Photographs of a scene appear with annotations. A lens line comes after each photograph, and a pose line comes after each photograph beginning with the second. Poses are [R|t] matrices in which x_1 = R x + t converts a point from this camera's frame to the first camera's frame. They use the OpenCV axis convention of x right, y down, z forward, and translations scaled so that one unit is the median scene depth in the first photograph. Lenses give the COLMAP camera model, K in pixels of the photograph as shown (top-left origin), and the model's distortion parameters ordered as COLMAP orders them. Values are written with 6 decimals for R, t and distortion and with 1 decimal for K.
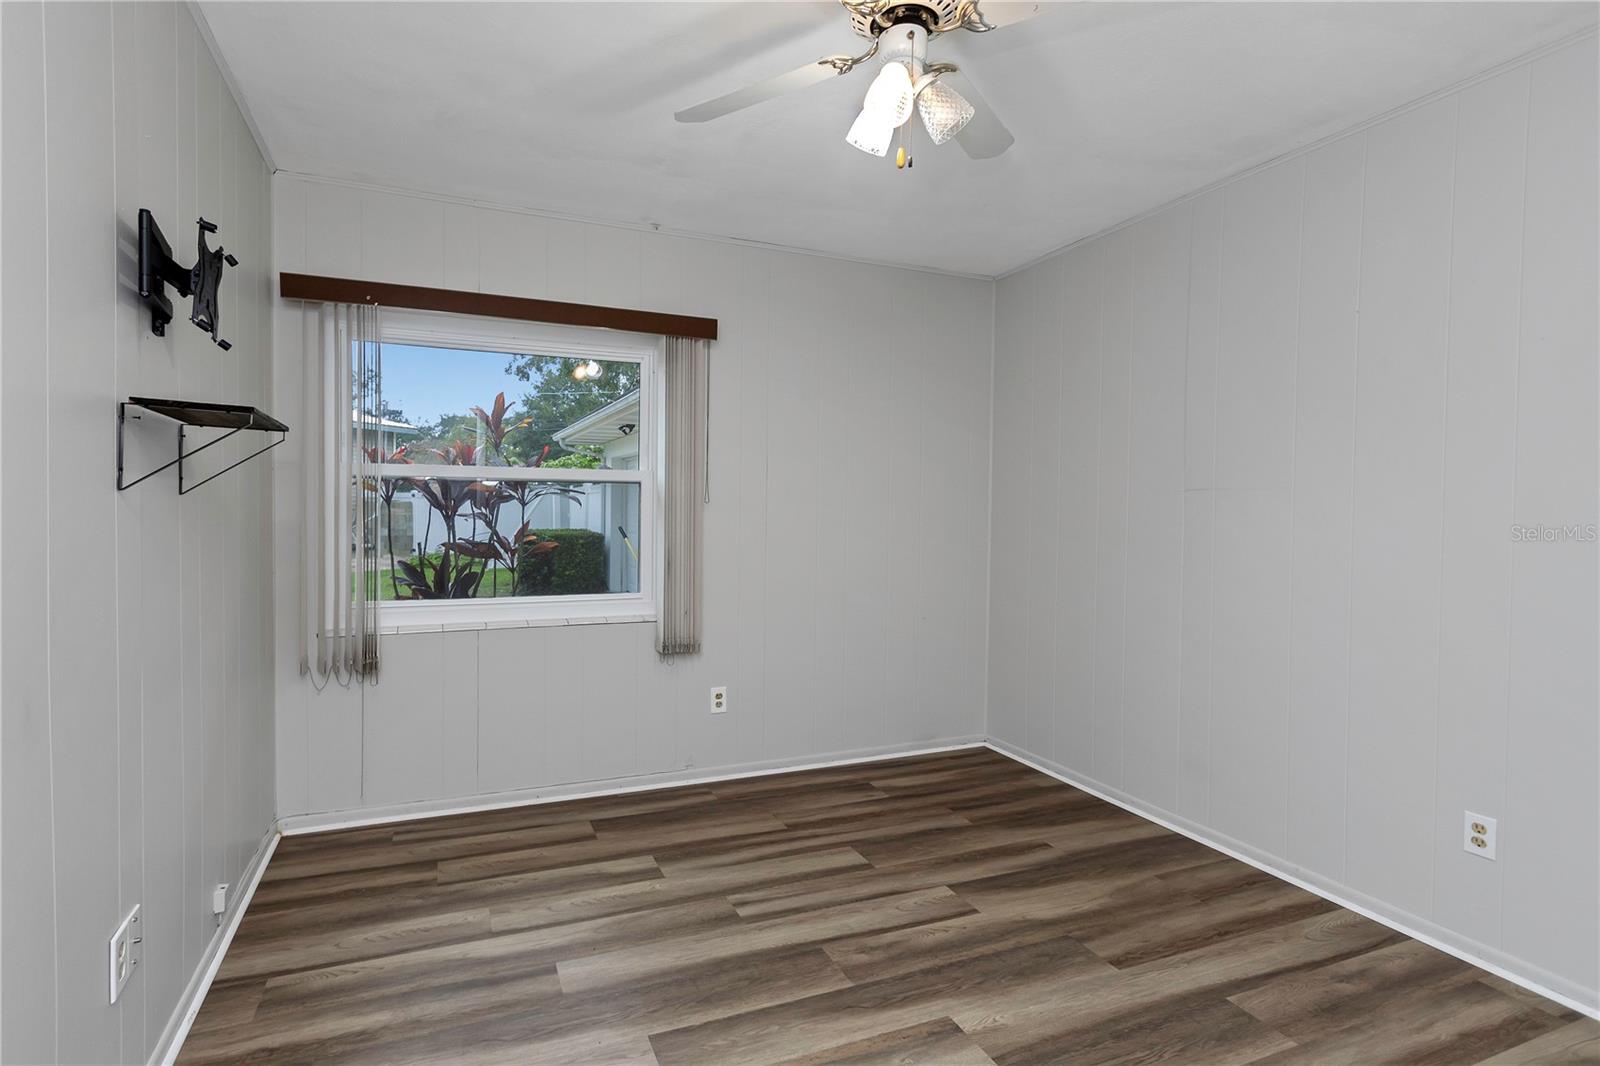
lens RADIAL K [[799.1, 0, 745.1], [0, 799.1, 536.8], [0, 0, 1]] dist [0.001244, -0.001068]
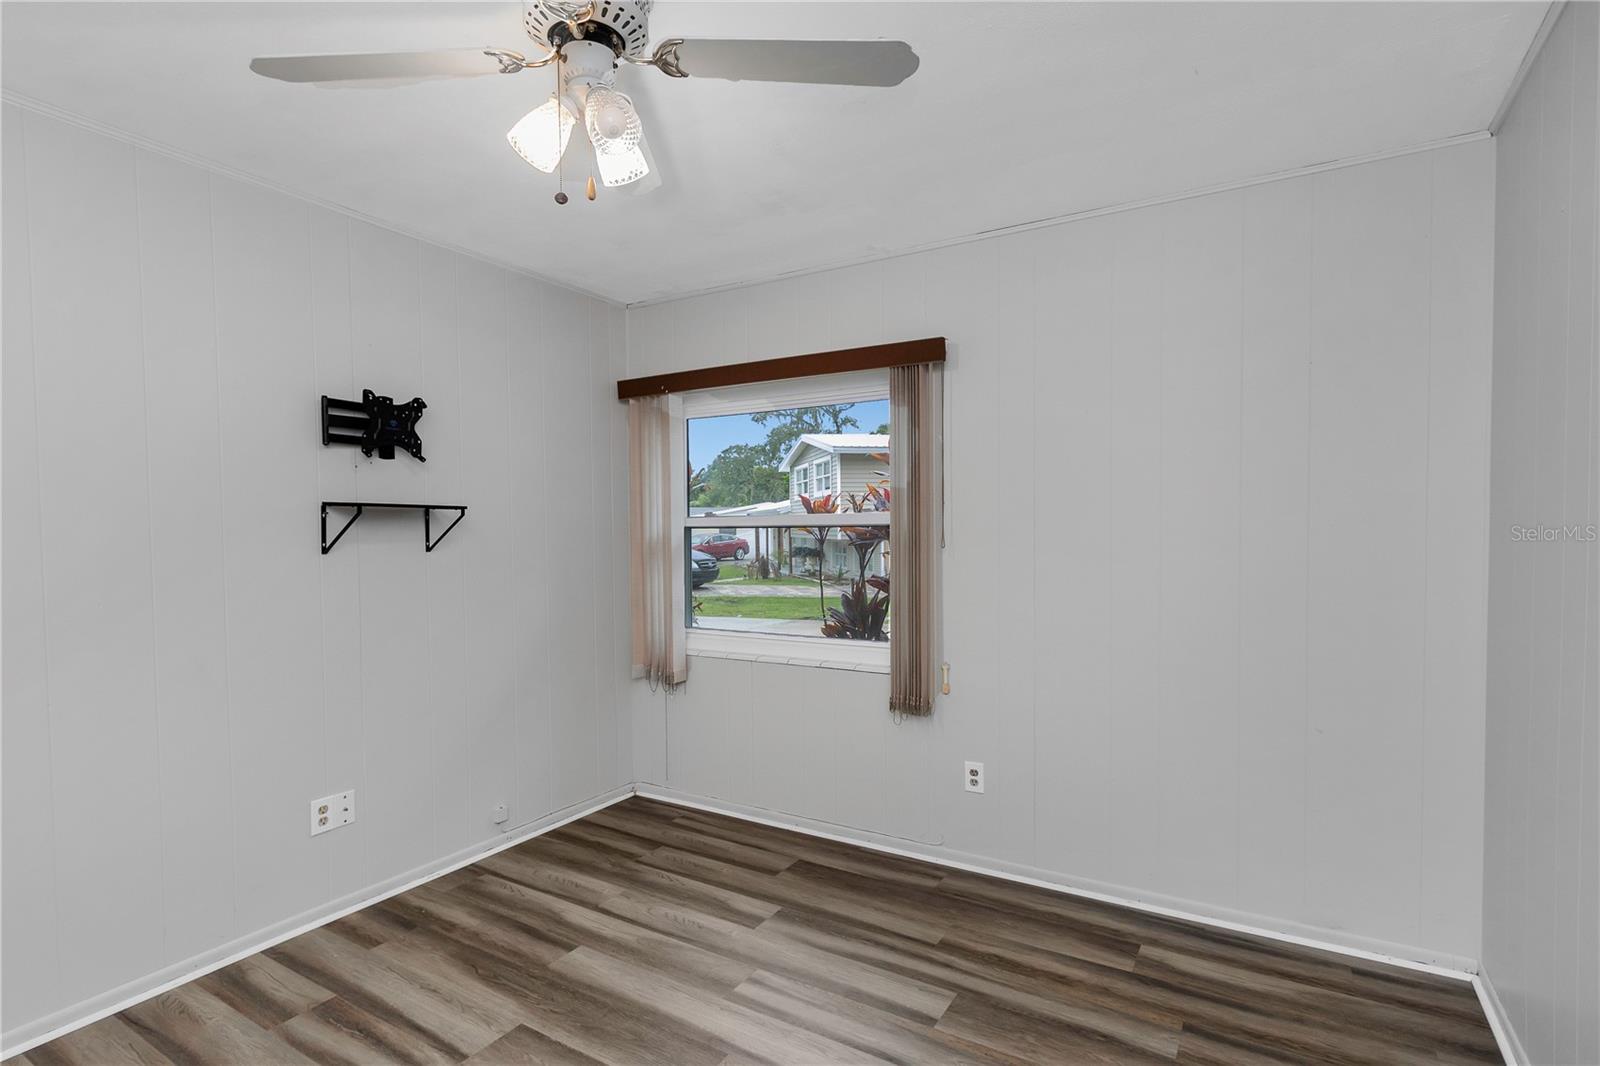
lens RADIAL K [[799.1, 0, 745.1], [0, 799.1, 536.8], [0, 0, 1]] dist [0.001244, -0.001068]
pose [[0.582790, -0.005632, -0.812603, 0.630854], [-0.017813, 0.999647, -0.019703, -0.036471], [0.812428, 0.025958, 0.582484, 0.360703]]
